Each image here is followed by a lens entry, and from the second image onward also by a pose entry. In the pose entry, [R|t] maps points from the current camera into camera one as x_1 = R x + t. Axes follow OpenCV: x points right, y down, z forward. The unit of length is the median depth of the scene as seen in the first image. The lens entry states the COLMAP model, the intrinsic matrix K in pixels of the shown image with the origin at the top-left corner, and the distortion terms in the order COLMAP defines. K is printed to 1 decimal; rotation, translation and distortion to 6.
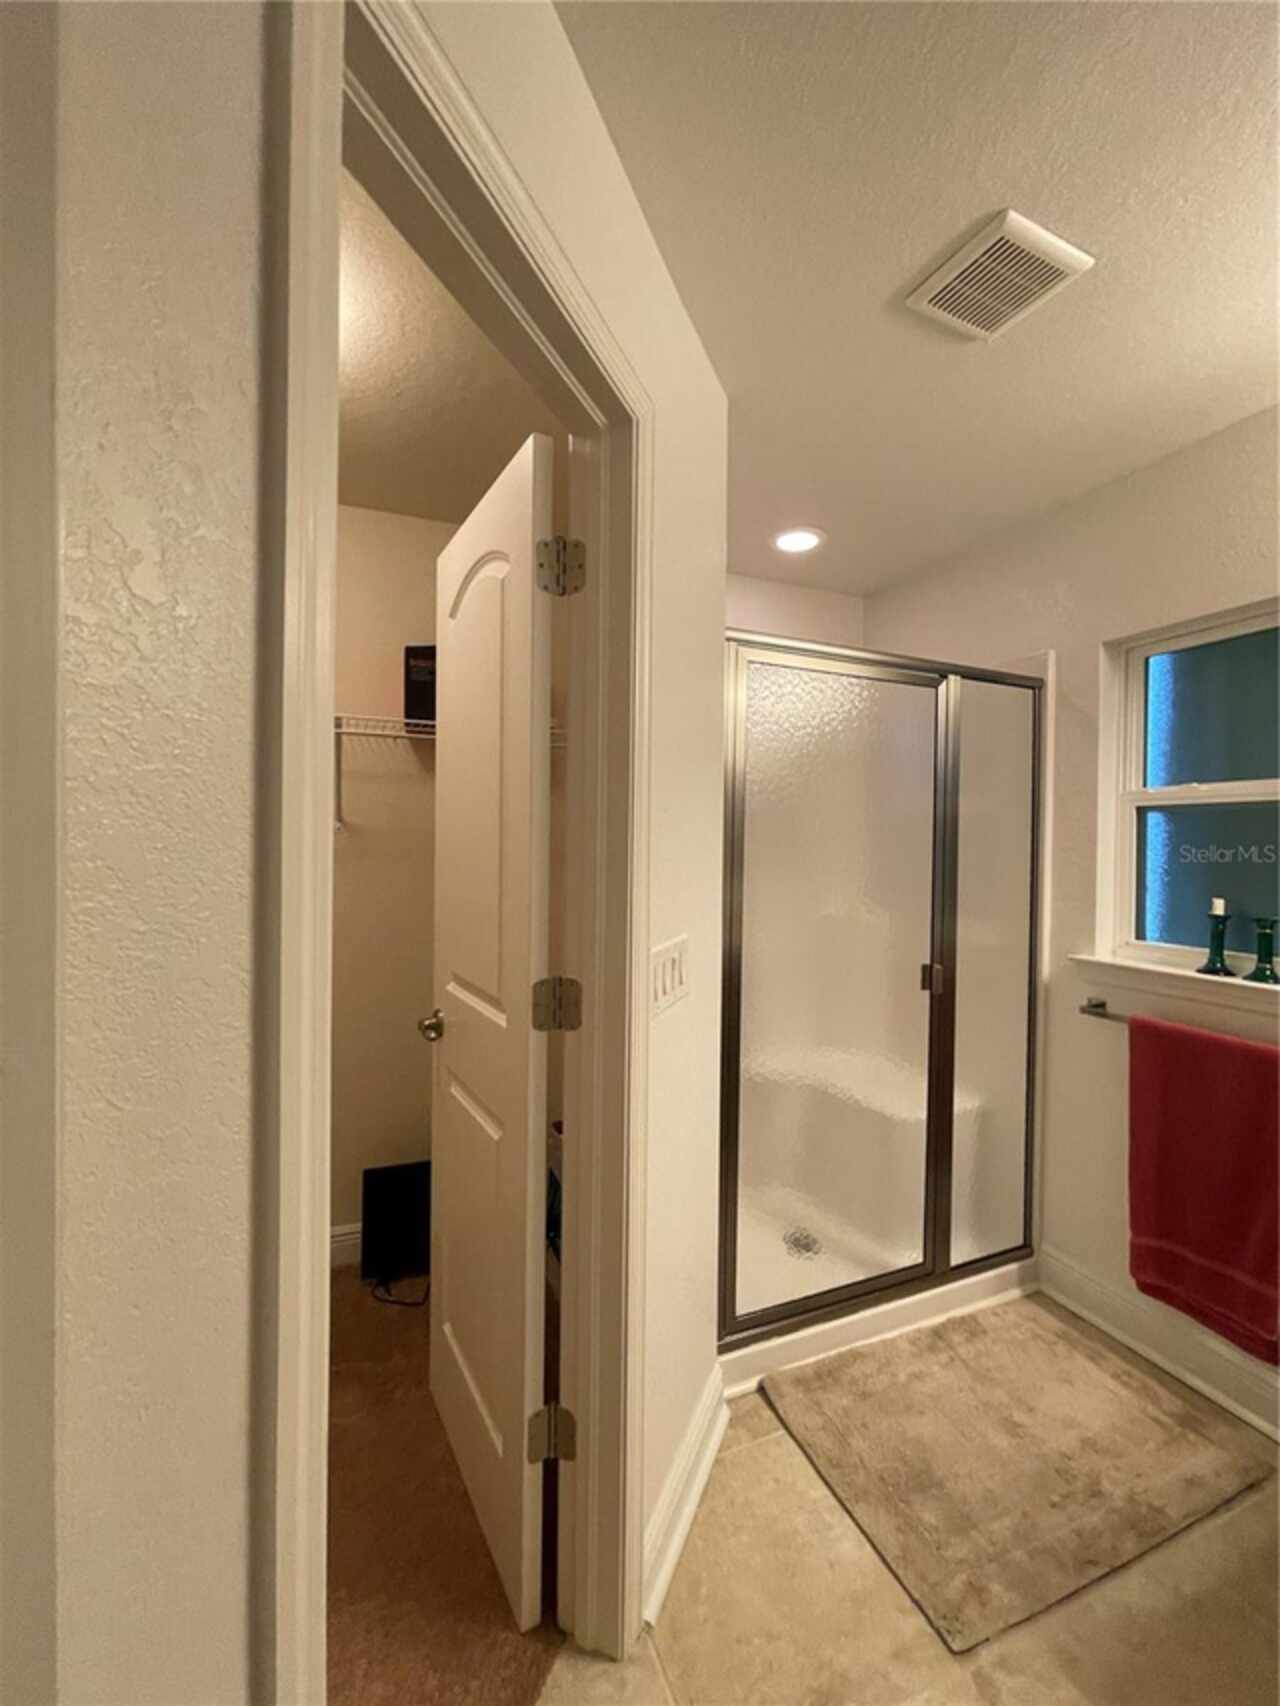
lens RADIAL K [[693.9, 0, 632.2], [0, 693.9, 848.3], [0, 0, 1]] dist [-0.004019, 0.000841]
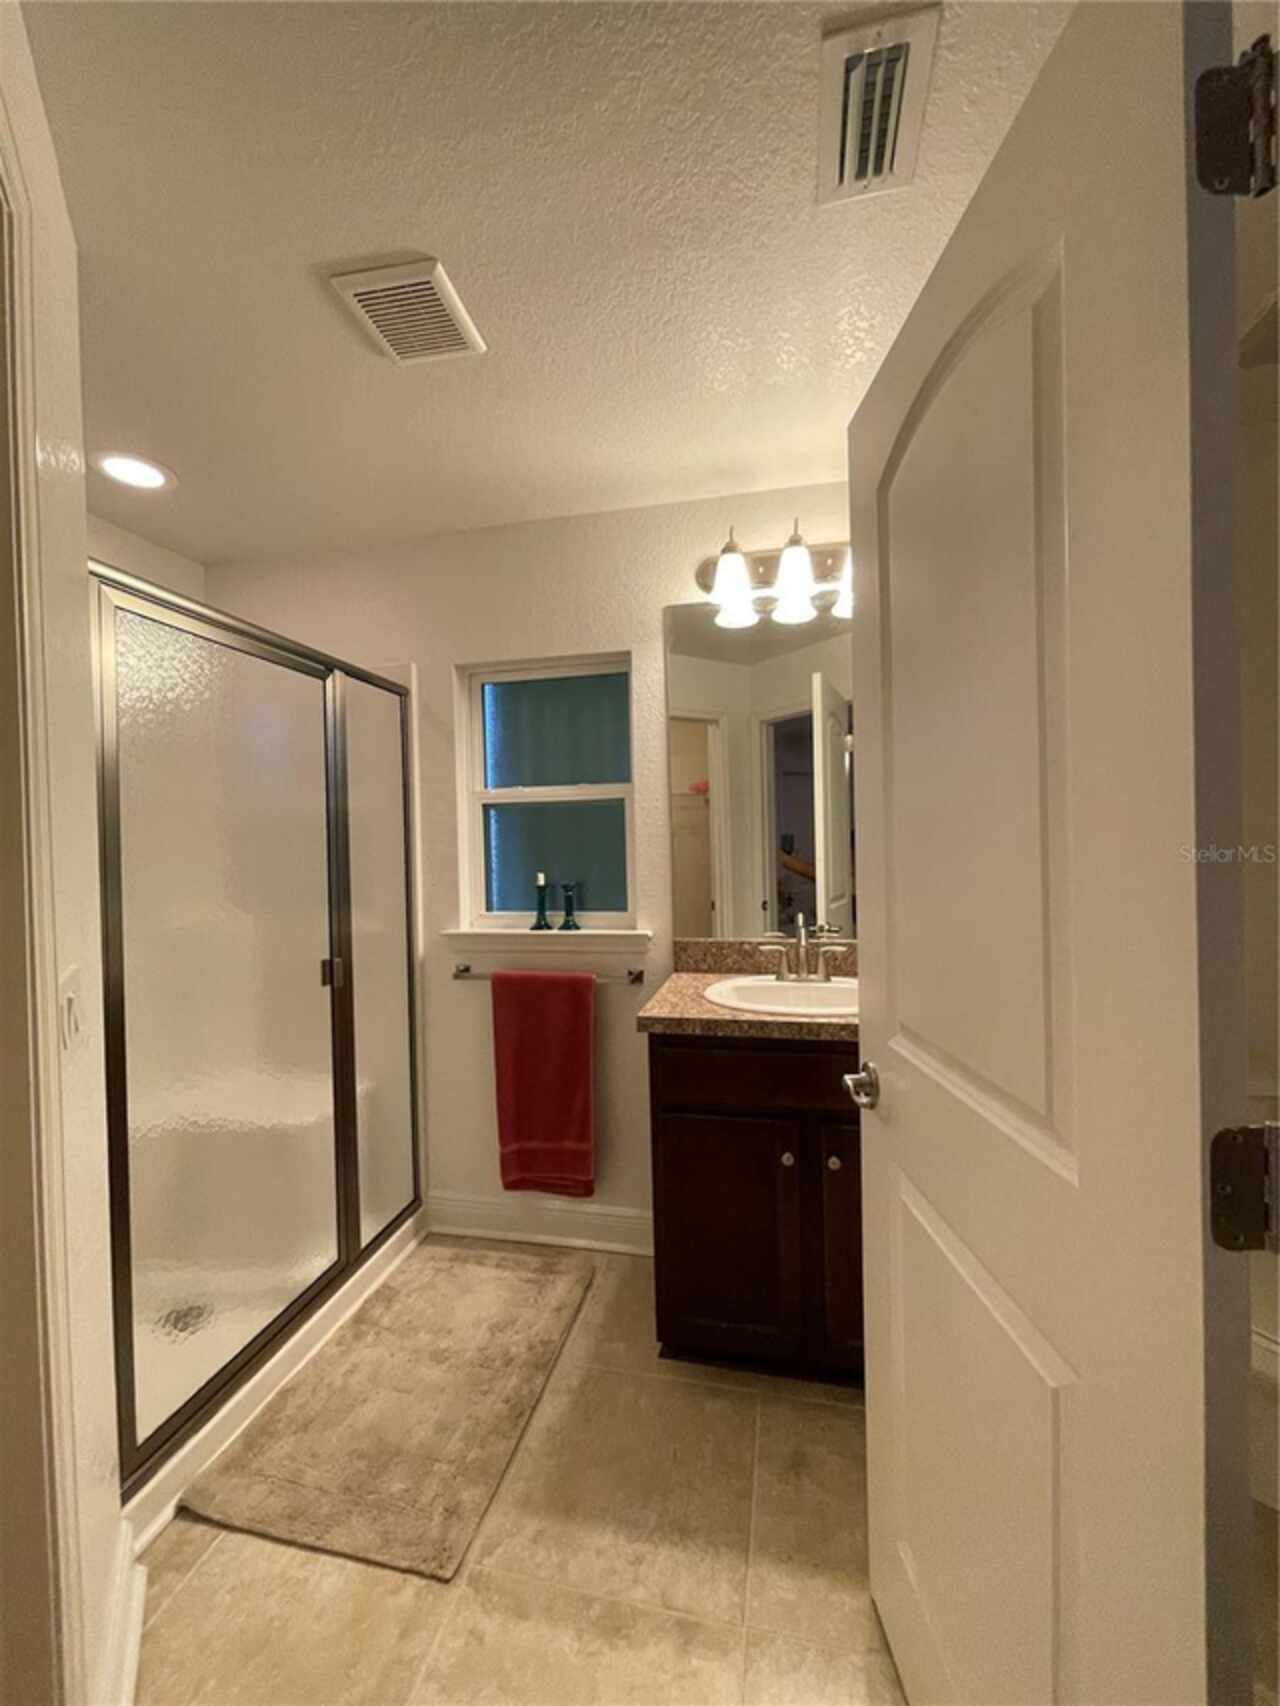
lens RADIAL K [[693.9, 0, 632.2], [0, 693.9, 848.3], [0, 0, 1]] dist [-0.004019, 0.000841]
pose [[0.567297, -0.032371, 0.822876, -0.150327], [0.033132, 0.999315, 0.016470, 0.007896], [-0.822846, 0.017920, 0.567982, 0.085600]]
